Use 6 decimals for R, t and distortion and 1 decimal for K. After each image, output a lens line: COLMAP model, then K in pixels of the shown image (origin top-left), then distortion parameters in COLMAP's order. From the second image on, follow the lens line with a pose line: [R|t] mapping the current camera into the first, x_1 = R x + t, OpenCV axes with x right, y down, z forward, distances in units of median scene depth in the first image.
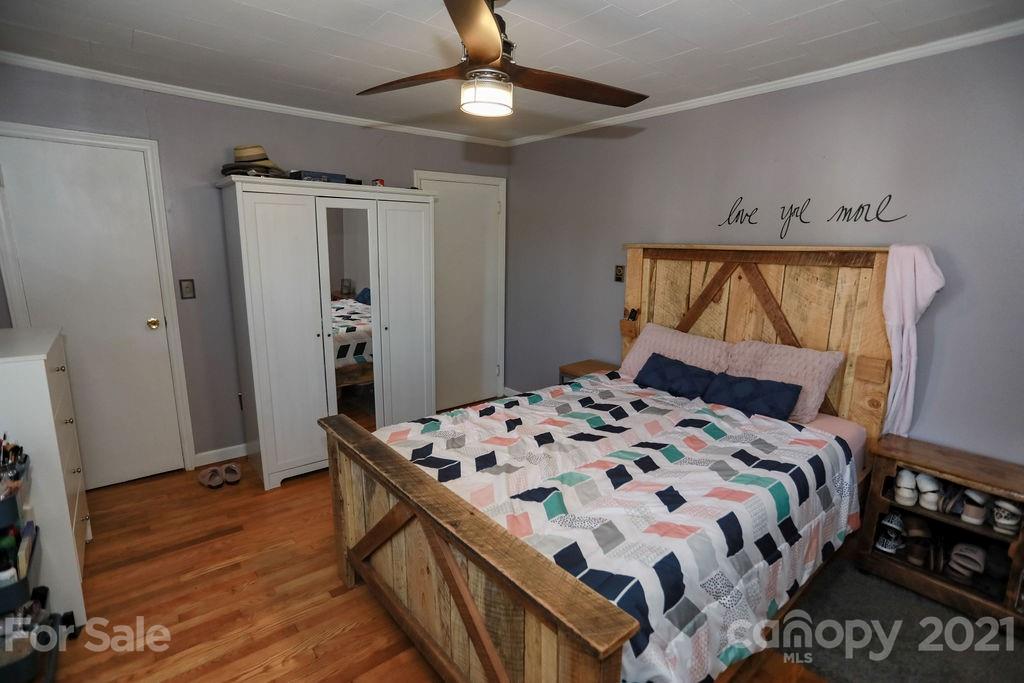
lens RADIAL K [[489.3, 0, 513.0], [0, 489.3, 337.0], [0, 0, 1]] dist [-0.029661, 0.004790]
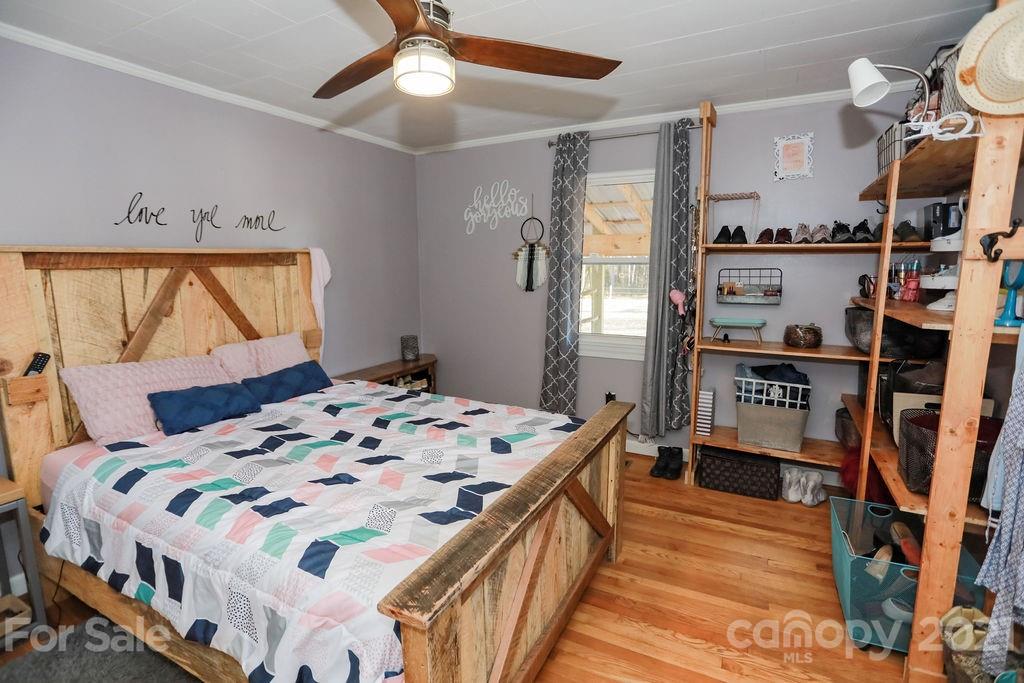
lens RADIAL K [[489.3, 0, 514.0], [0, 489.3, 342.3], [0, 0, 1]] dist [-0.029661, 0.004790]
pose [[-0.382415, -0.159990, 0.910034, -0.692249], [0.177593, 0.953805, 0.242314, -0.145207], [-0.906763, 0.254280, -0.336337, 0.877330]]
